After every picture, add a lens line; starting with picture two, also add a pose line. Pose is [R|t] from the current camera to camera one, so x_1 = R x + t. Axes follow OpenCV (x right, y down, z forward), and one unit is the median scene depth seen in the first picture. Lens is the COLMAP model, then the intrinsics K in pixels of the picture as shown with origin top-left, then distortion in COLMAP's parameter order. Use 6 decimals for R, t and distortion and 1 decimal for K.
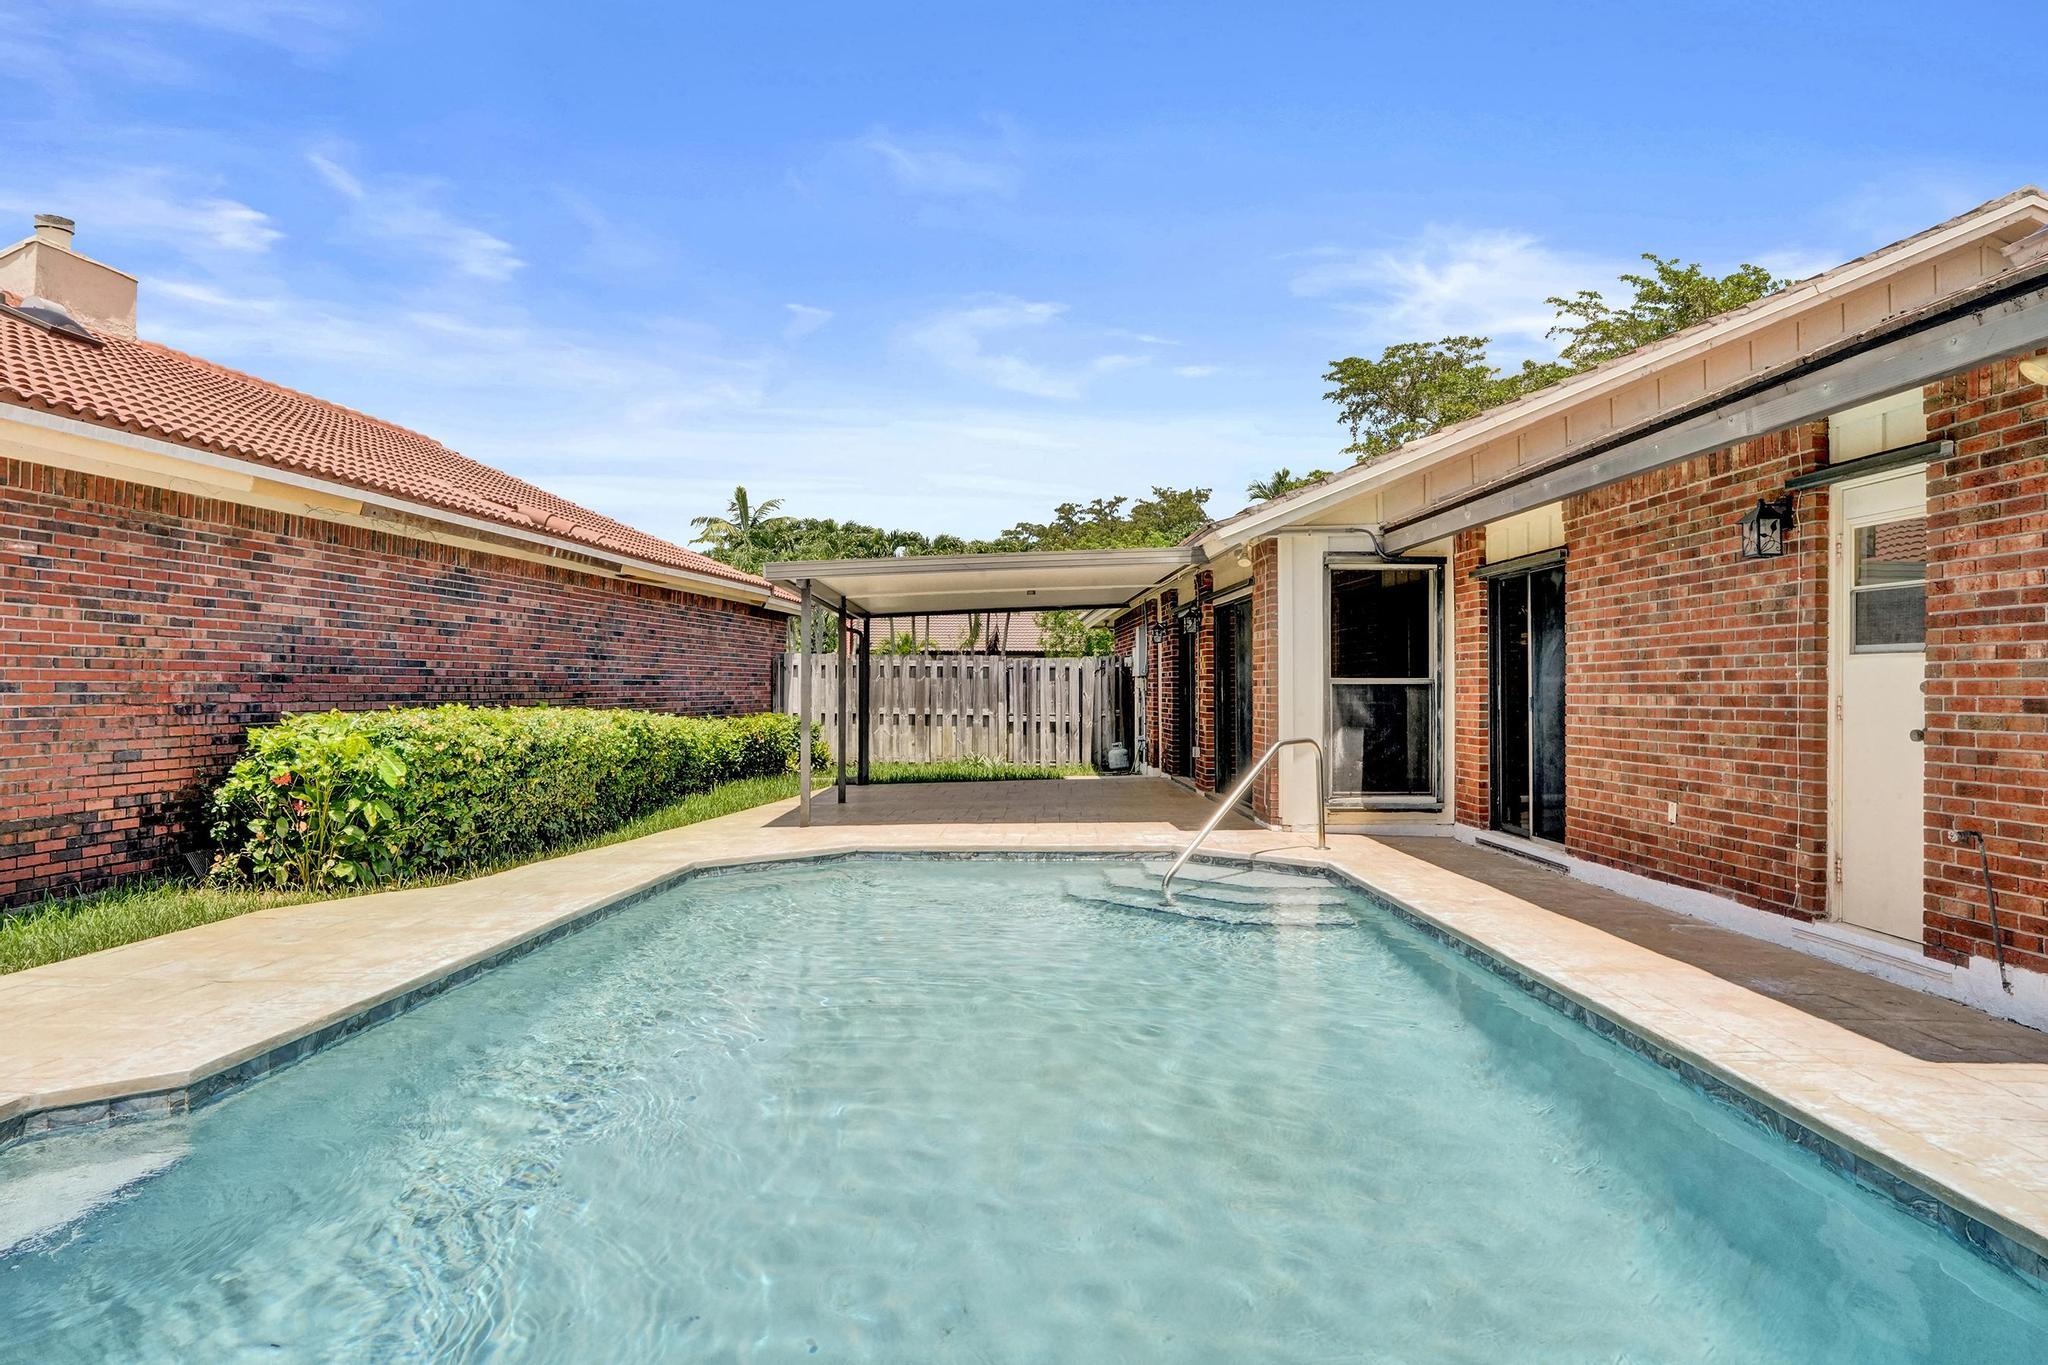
lens RADIAL K [[1250.5, 0, 974.7], [0, 1250.5, 686.3], [0, 0, 1]] dist [-0.007924, 0.000969]
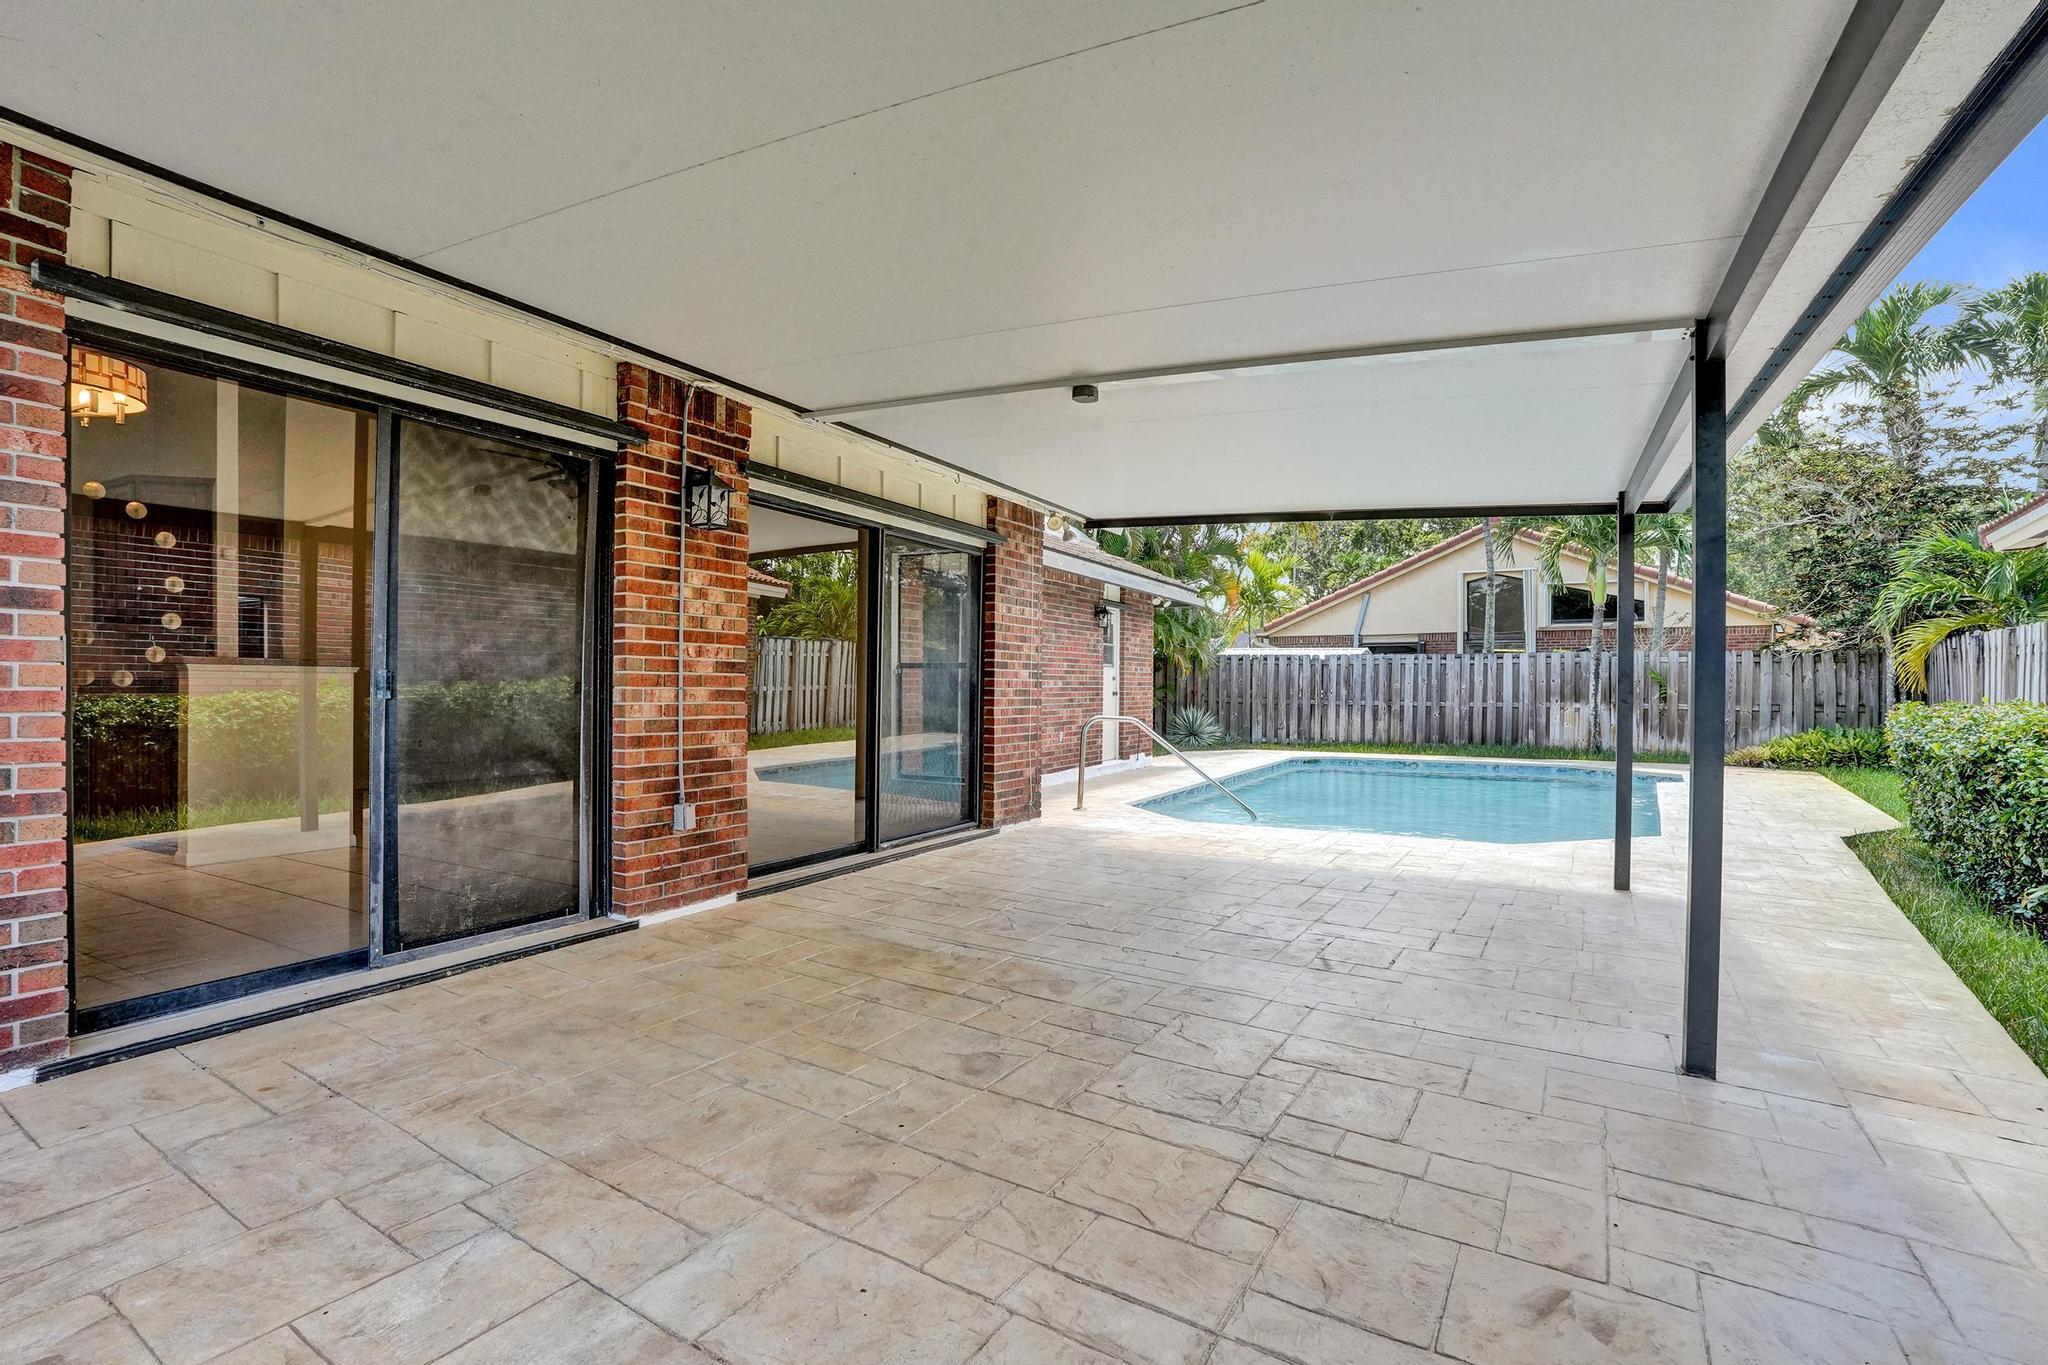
lens RADIAL K [[968.9, 0, 1025.2], [0, 968.9, 687.0], [0, 0, 1]] dist [-0.071062, 0.029294]
pose [[-0.888555, -0.007610, 0.458707, -0.087894], [-0.008834, 0.999961, -0.000521, 0.012513], [-0.458685, -0.004515, -0.888587, 1.627375]]
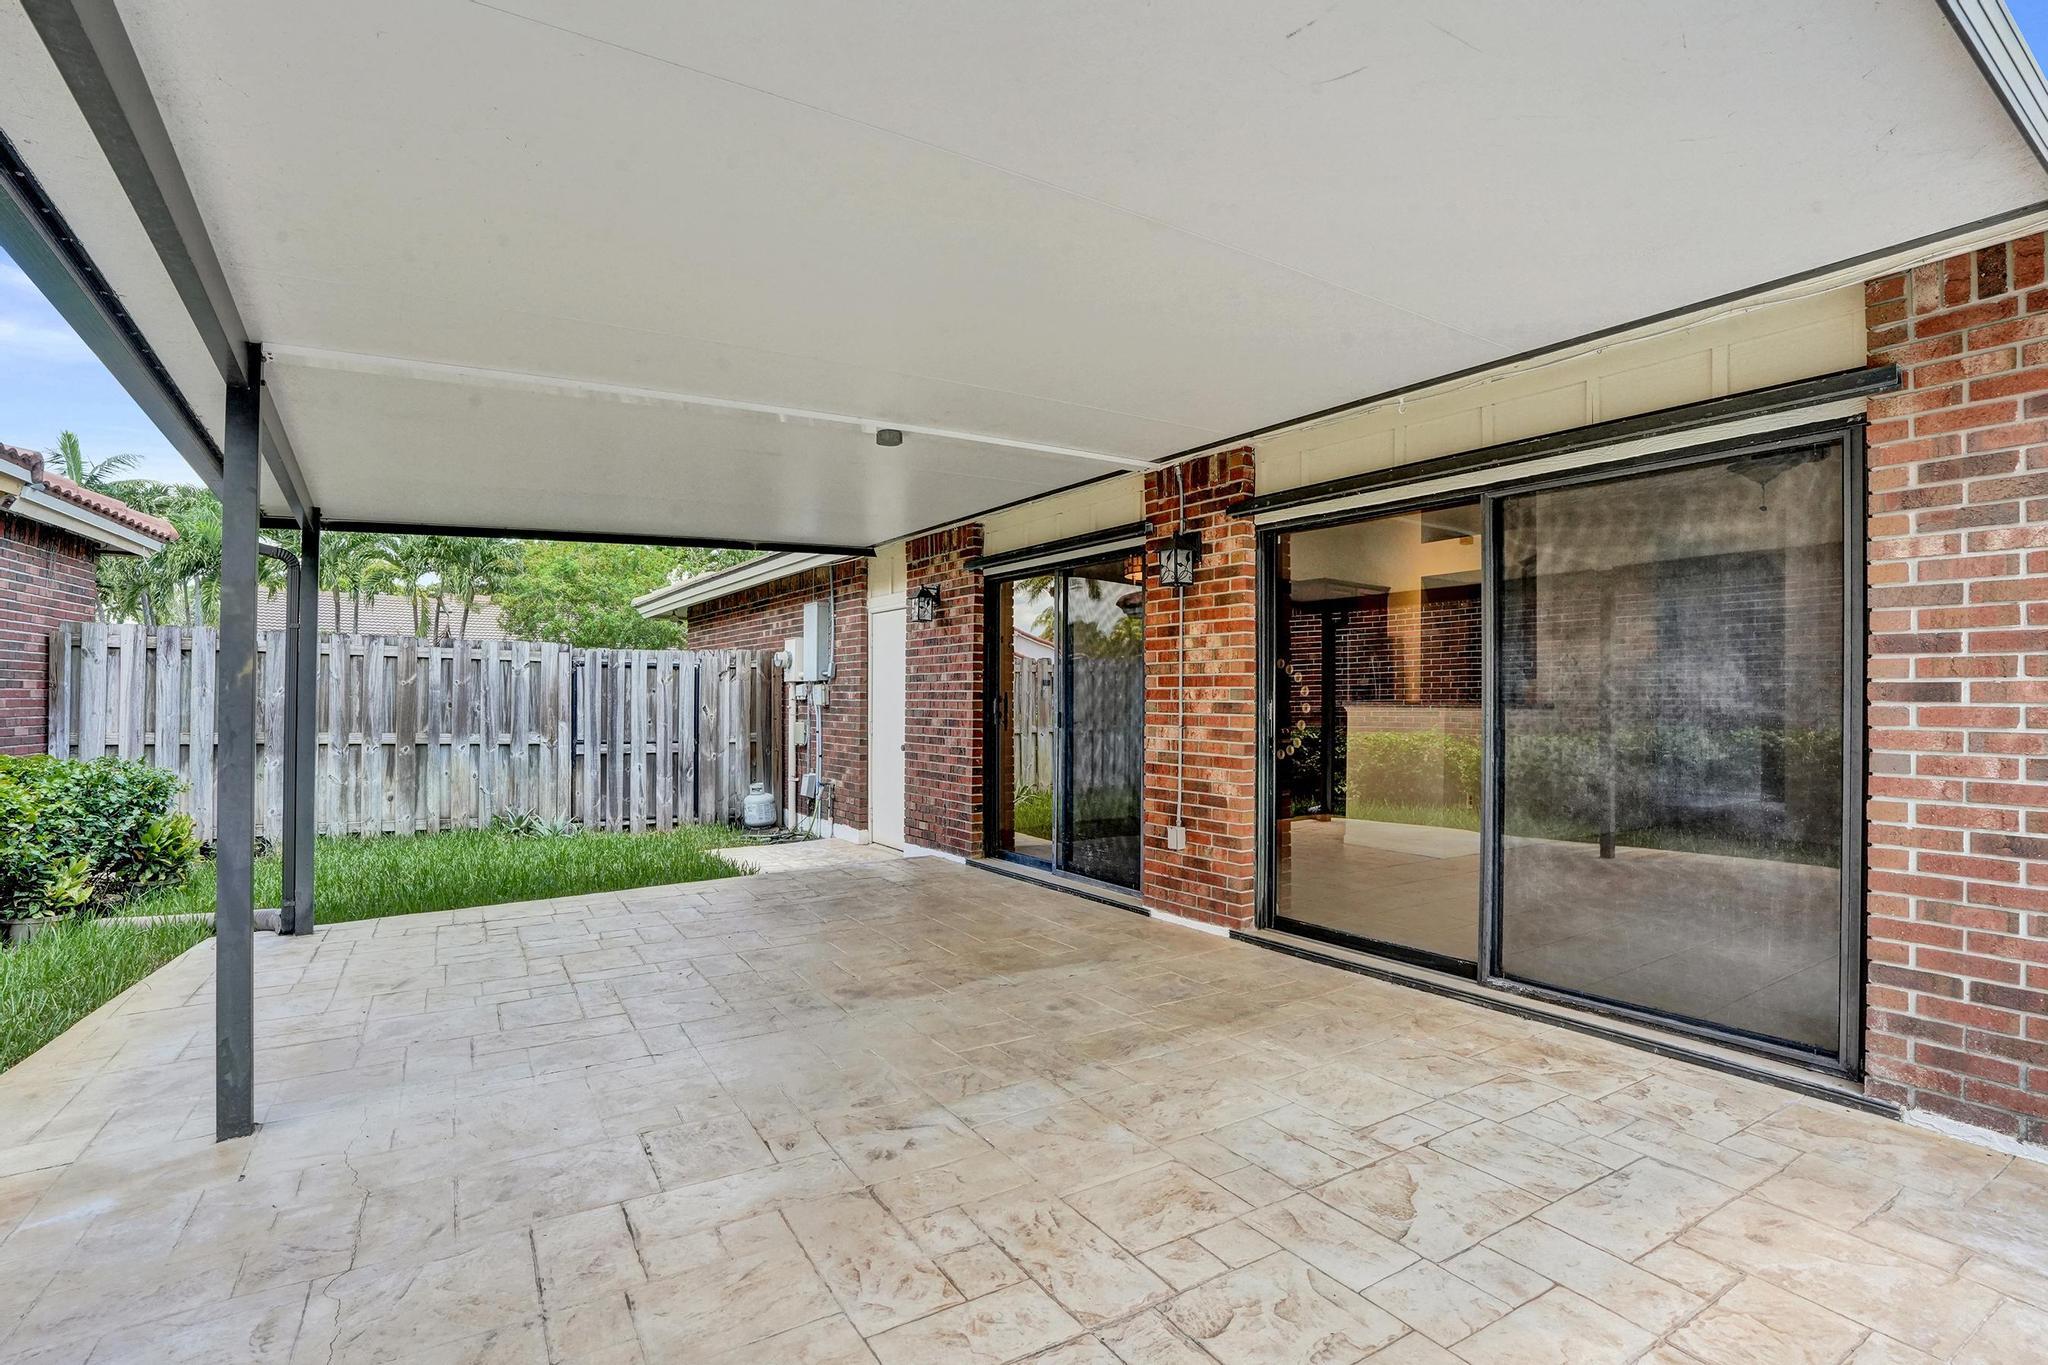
lens RADIAL K [[949.7, 0, 1007.3], [0, 949.7, 694.1], [0, 0, 1]] dist [-0.068233, 0.026008]
pose [[0.826142, 0.011280, 0.563349, -0.104845], [-0.008991, 0.999936, -0.006837, 0.001652], [-0.563390, 0.000584, 0.826191, 0.973079]]
